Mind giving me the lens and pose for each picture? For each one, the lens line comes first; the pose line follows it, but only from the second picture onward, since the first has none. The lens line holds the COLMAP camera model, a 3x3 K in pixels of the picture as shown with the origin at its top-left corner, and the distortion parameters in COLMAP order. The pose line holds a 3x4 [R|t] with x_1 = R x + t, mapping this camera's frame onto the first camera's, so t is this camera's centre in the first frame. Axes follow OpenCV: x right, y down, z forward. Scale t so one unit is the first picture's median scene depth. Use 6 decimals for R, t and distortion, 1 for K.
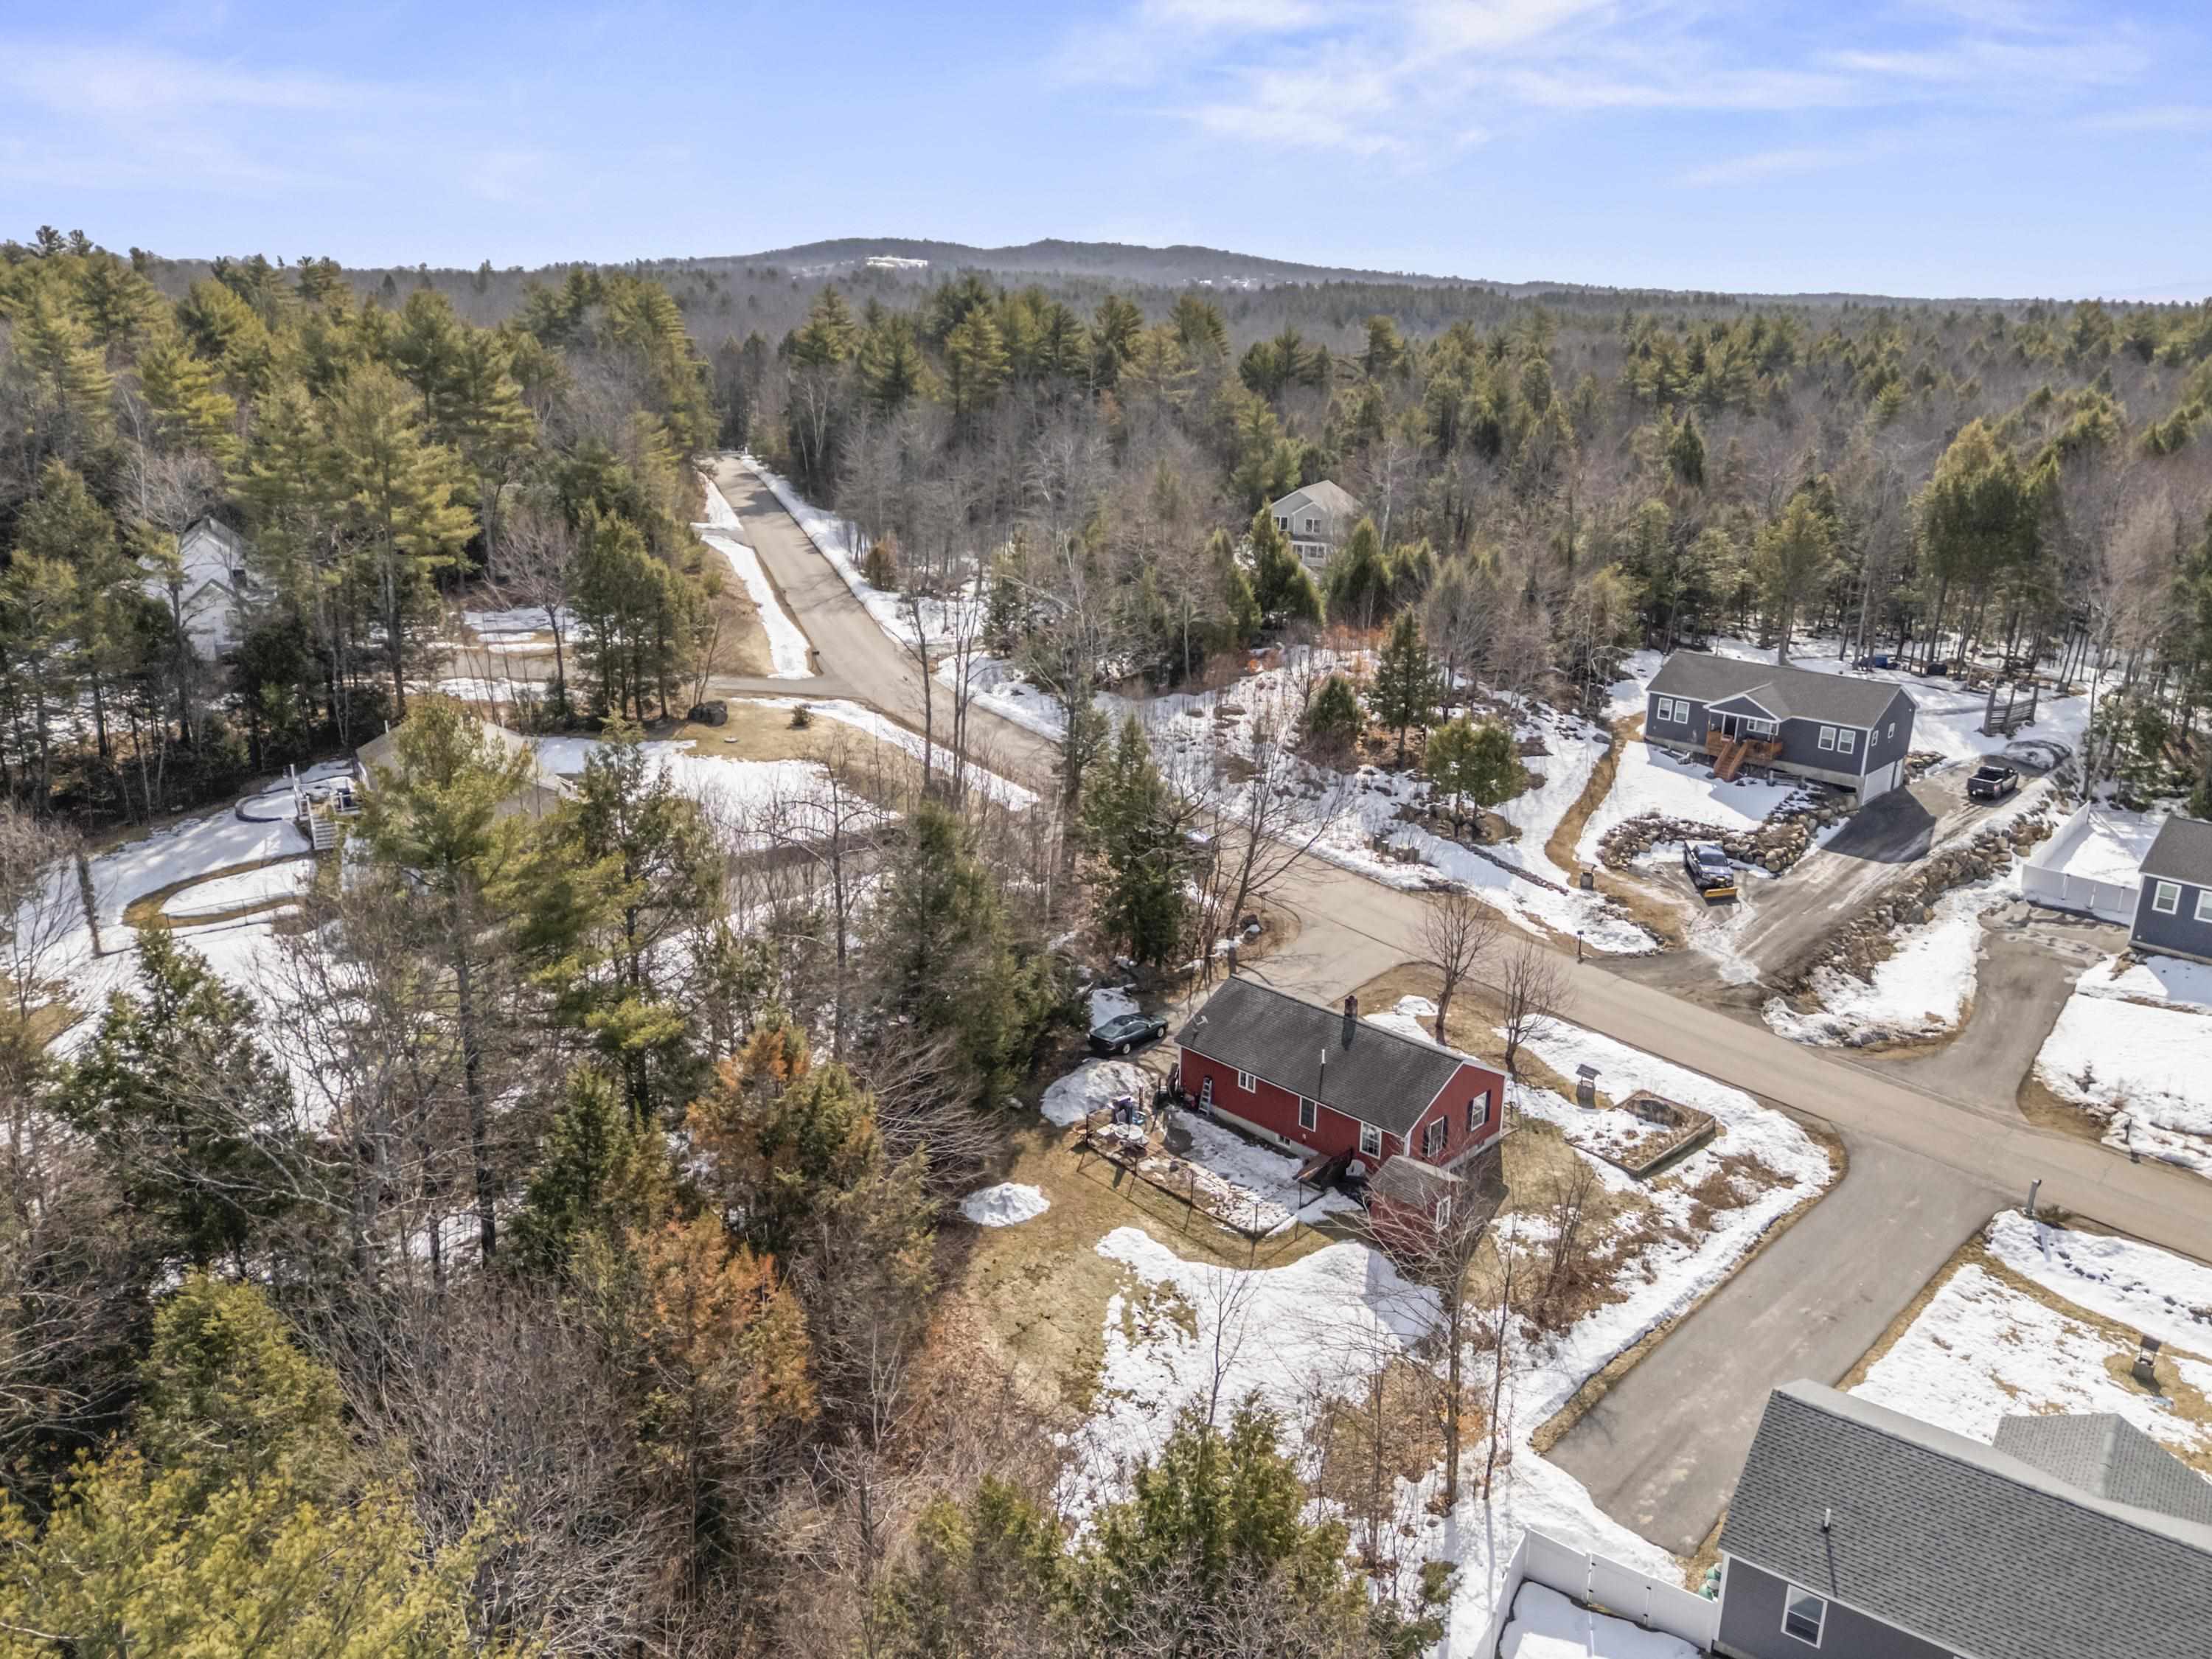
lens RADIAL K [[1632.9, 0, 1110.9], [0, 1632.9, 832.2], [0, 0, 1]] dist [0.048800, -0.019600]
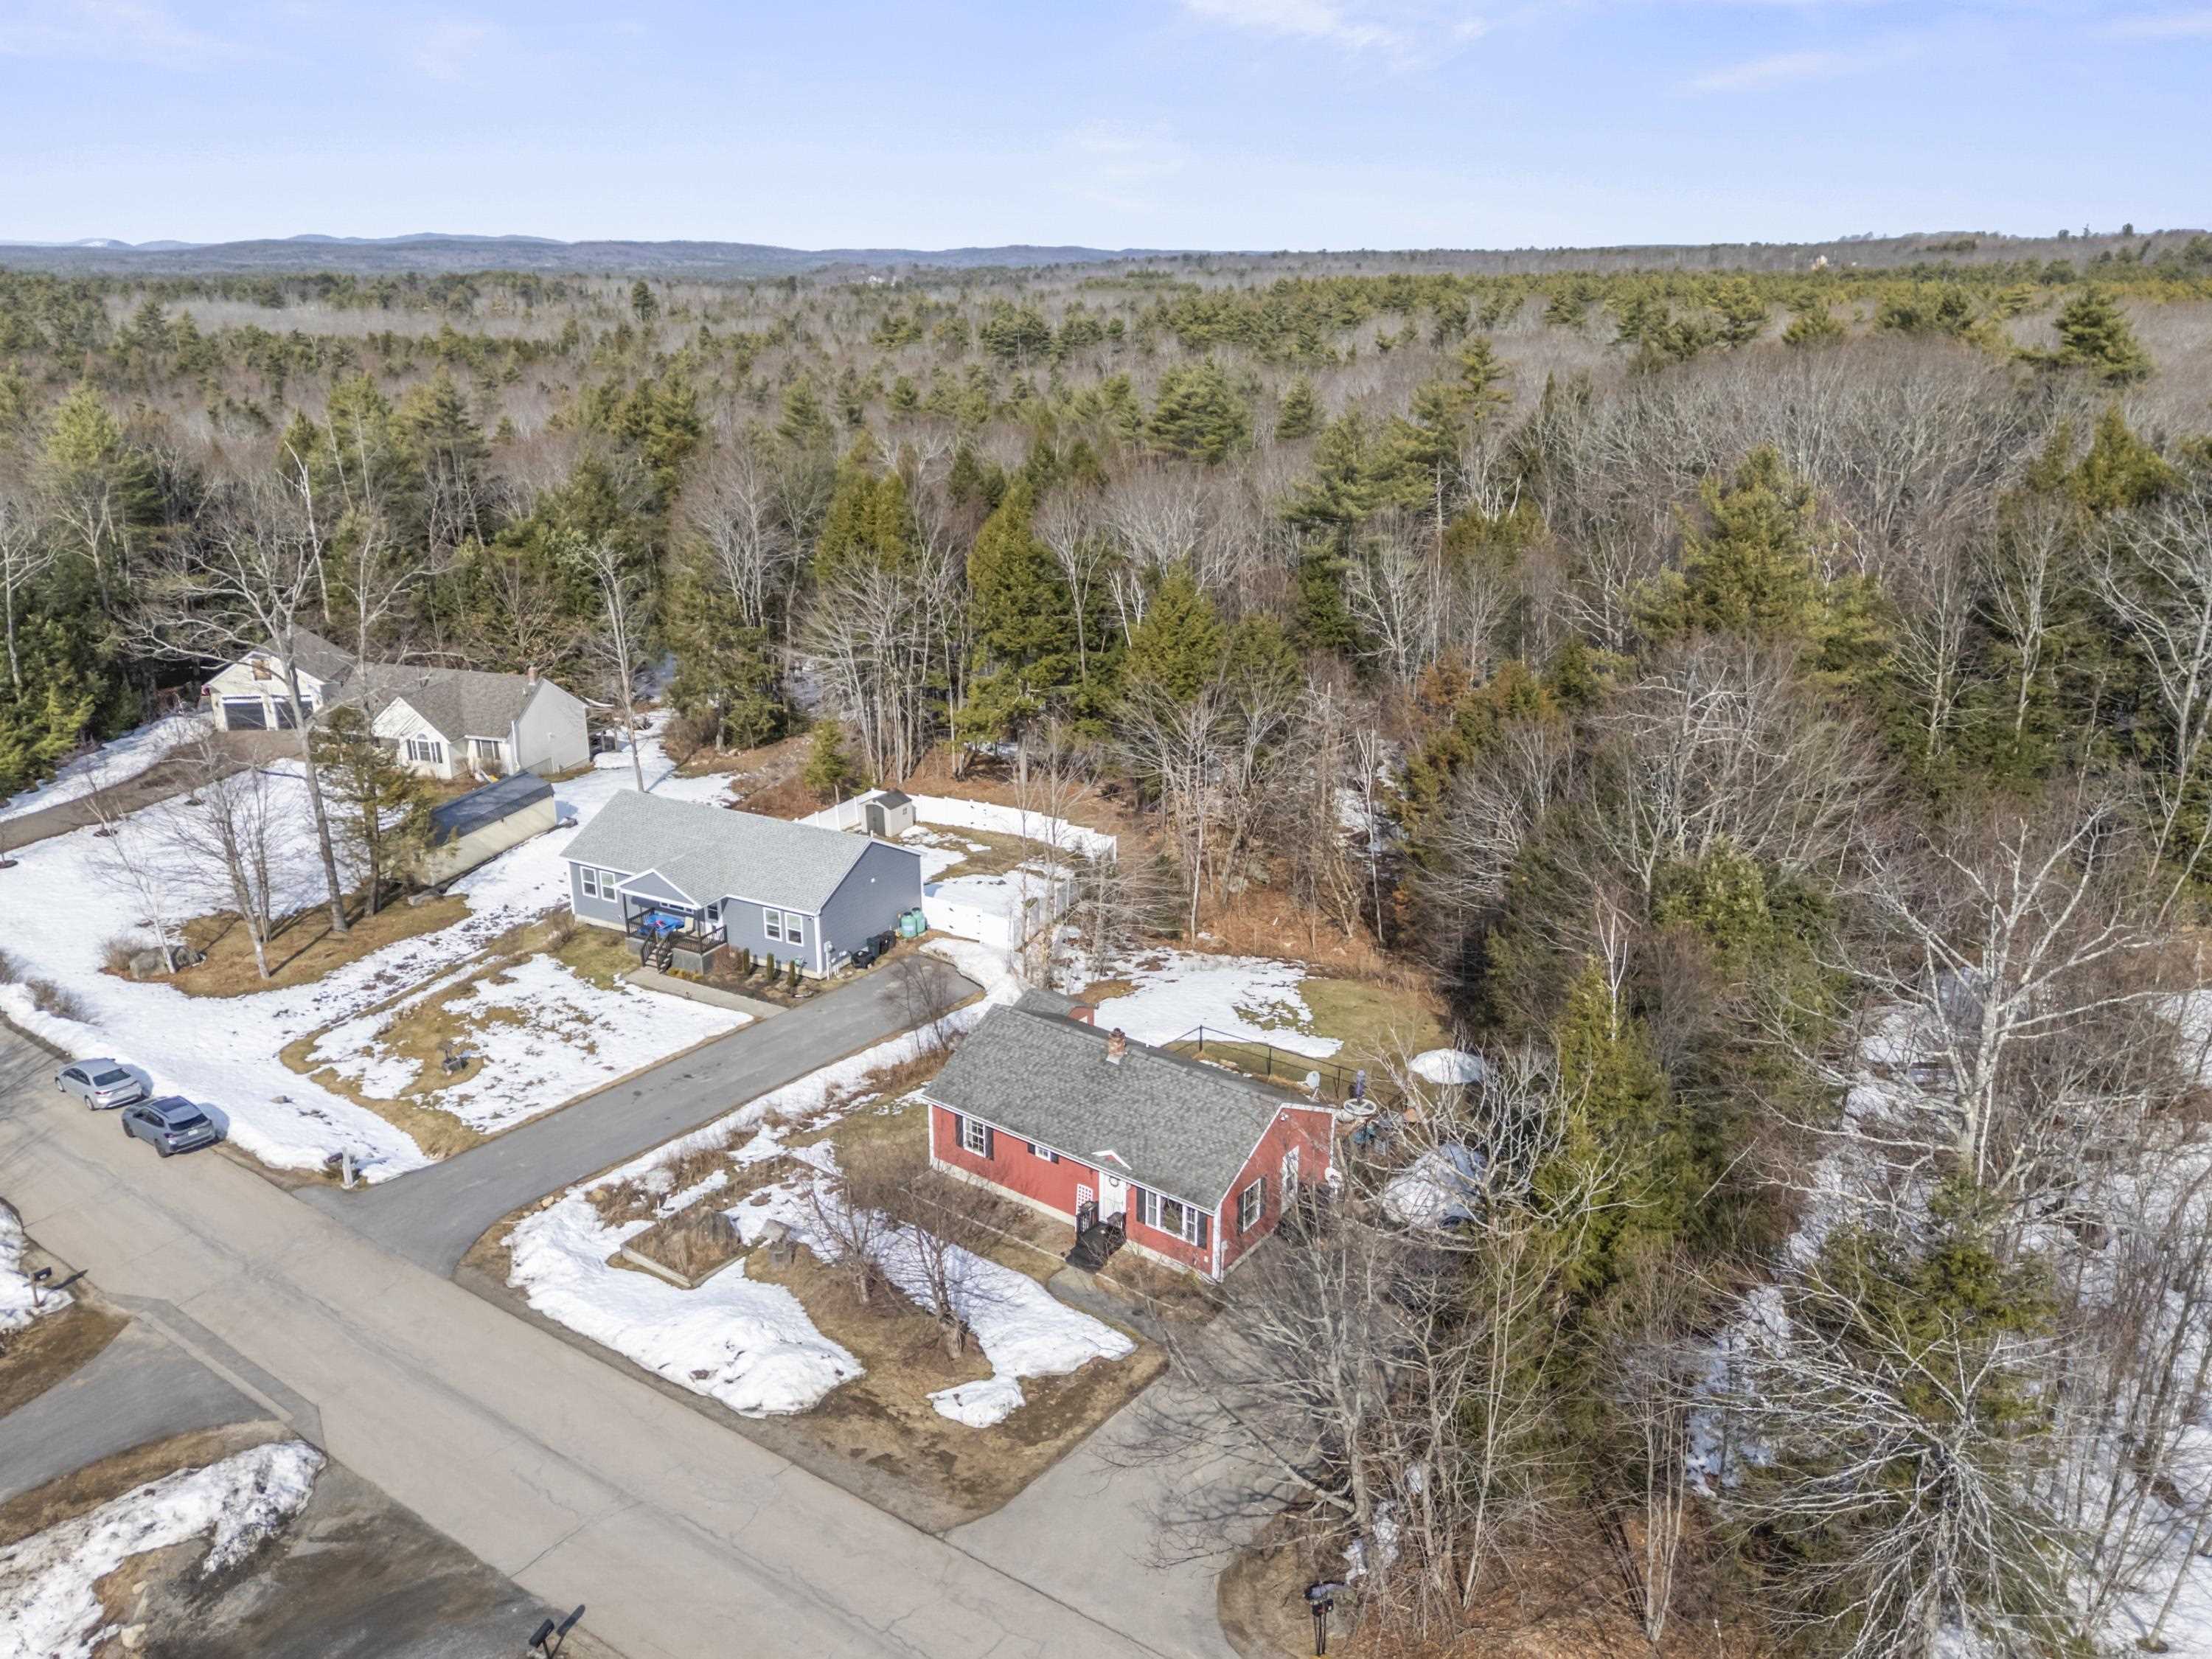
lens RADIAL K [[1632.9, 0, 1109.1], [0, 1632.9, 828.1], [0, 0, 1]] dist [0.048800, -0.019600]
pose [[-0.991833, 0.021921, -0.125643, 0.290659], [-0.057811, 0.800836, 0.596087, -0.525139], [0.113686, 0.598482, -0.793029, 1.827712]]
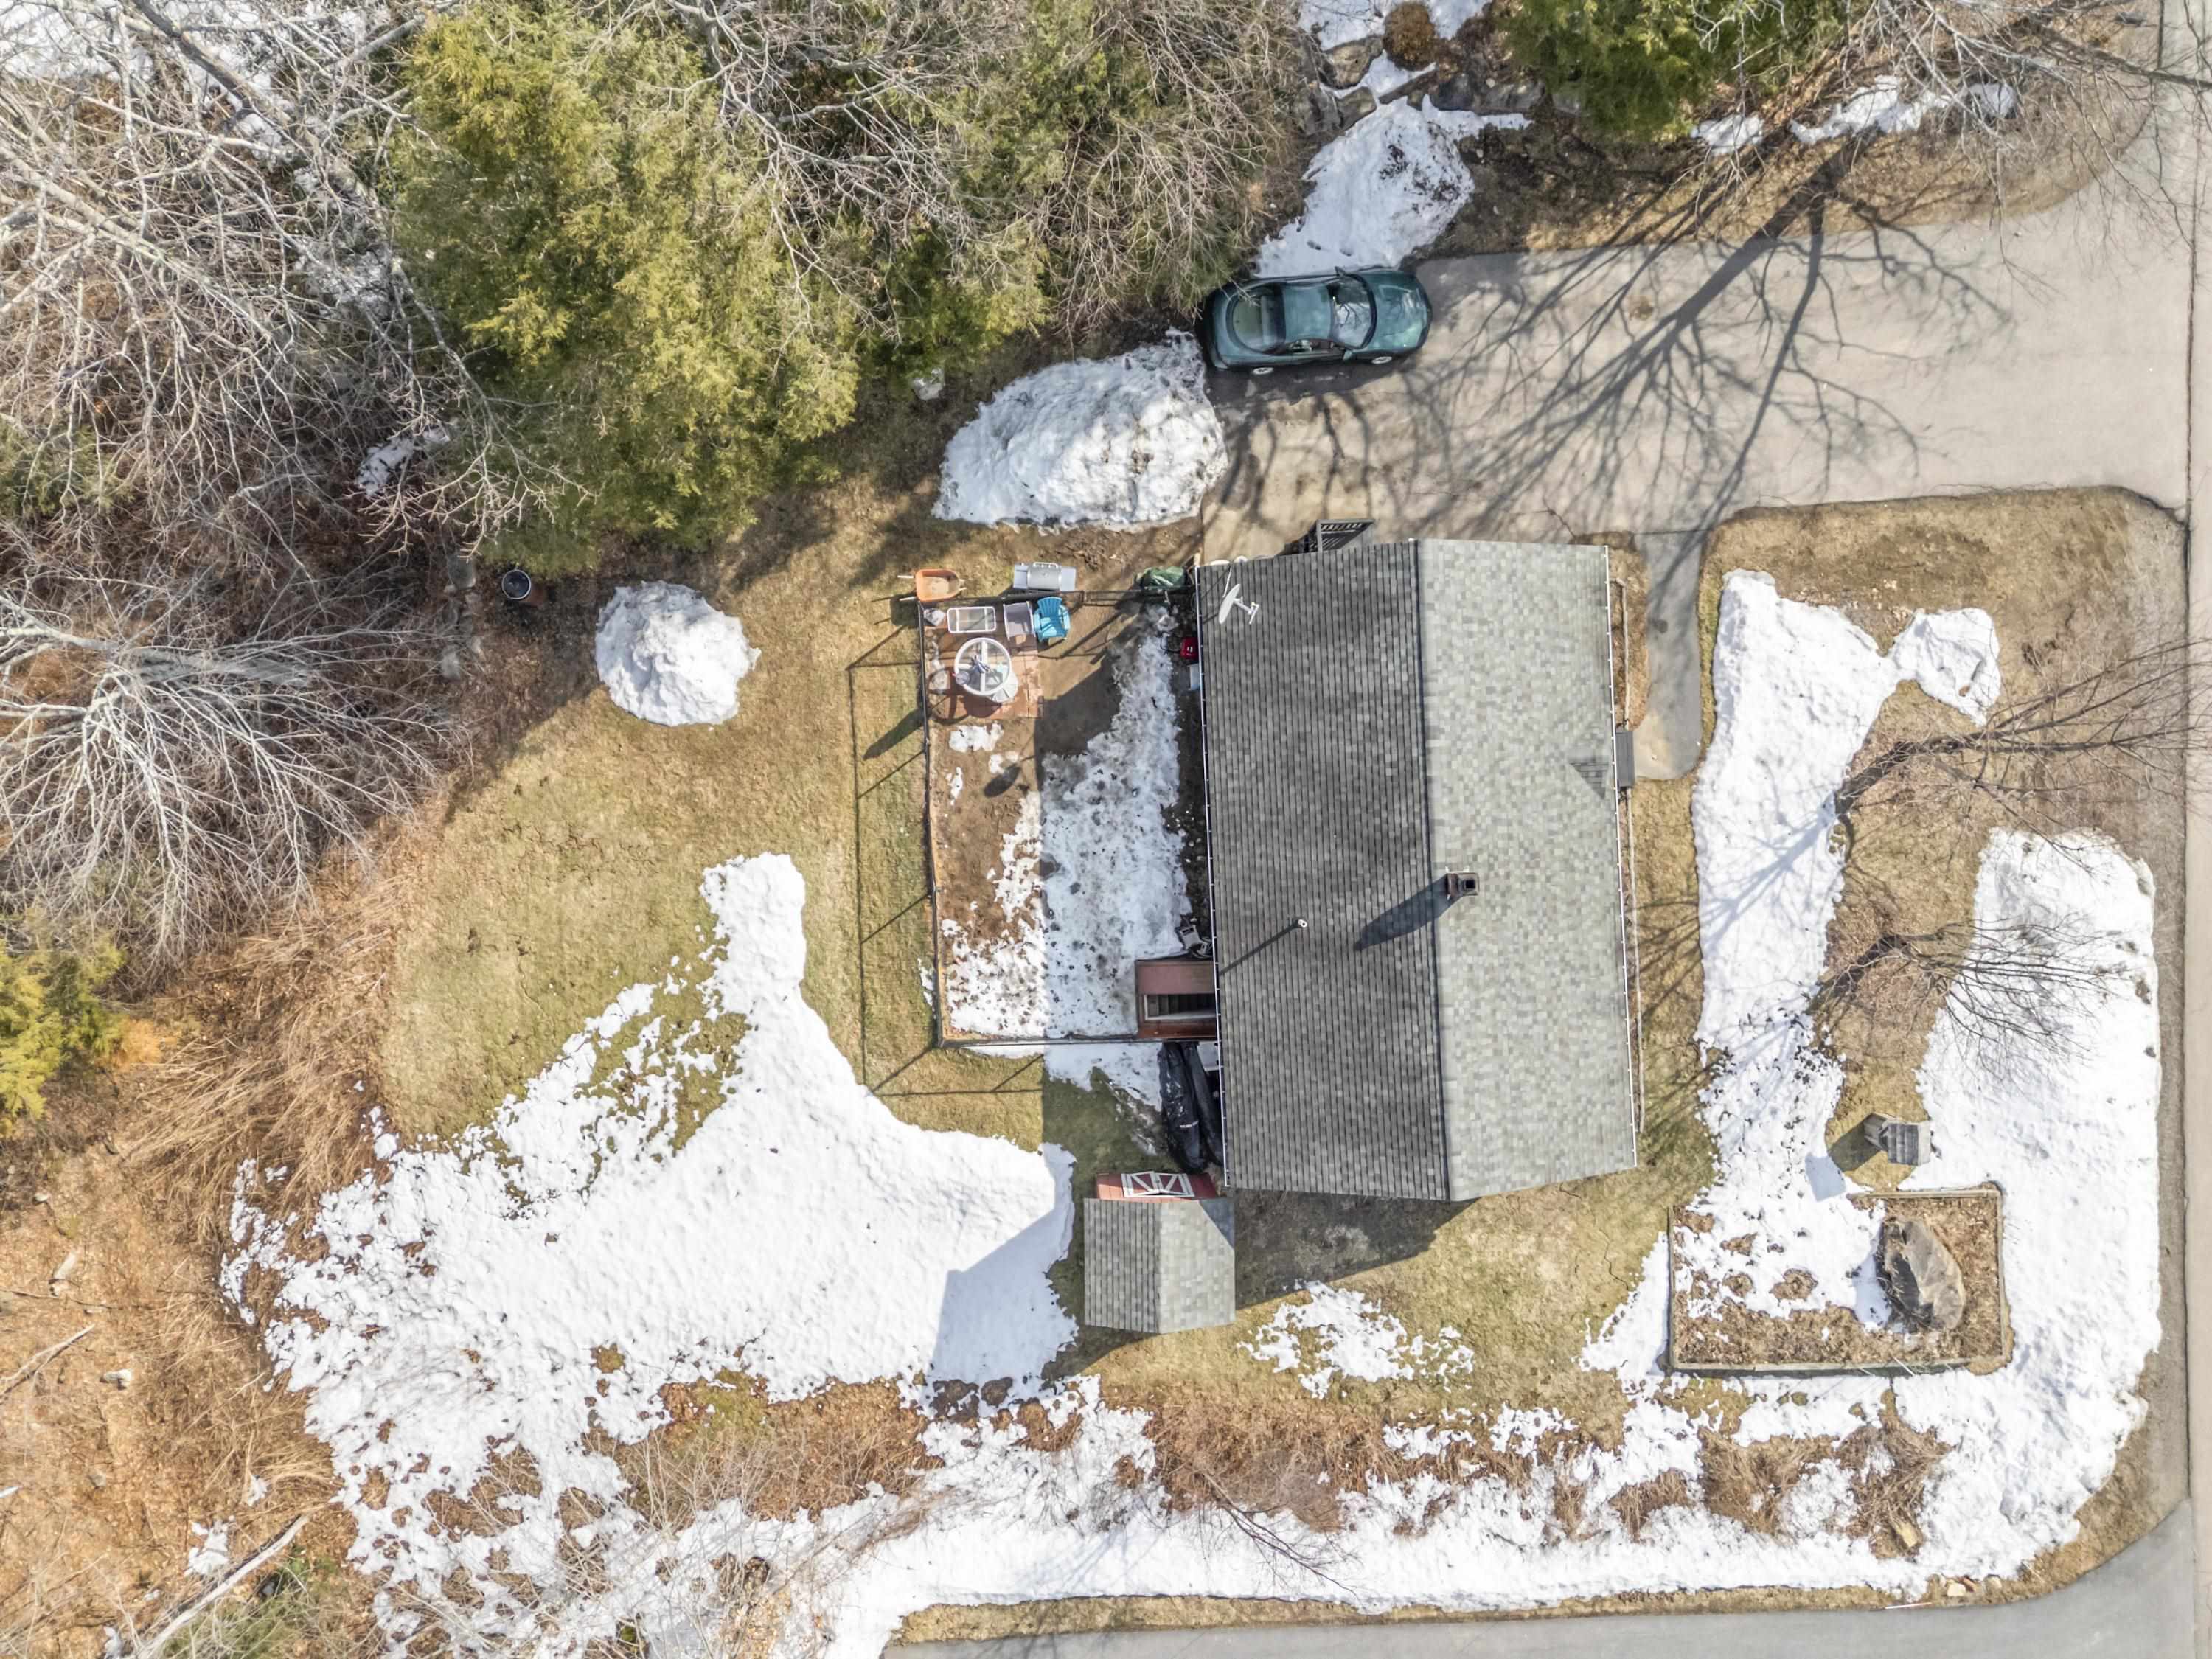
lens RADIAL K [[1632.9, 0, 1112.7], [0, 1632.9, 825.1], [0, 0, 1]] dist [0.048800, -0.019600]
pose [[0.725645, 0.688023, 0.007969, 0.079055], [-0.232327, 0.234096, 0.944046, -0.322600], [0.647660, -0.686894, 0.329717, 0.945959]]
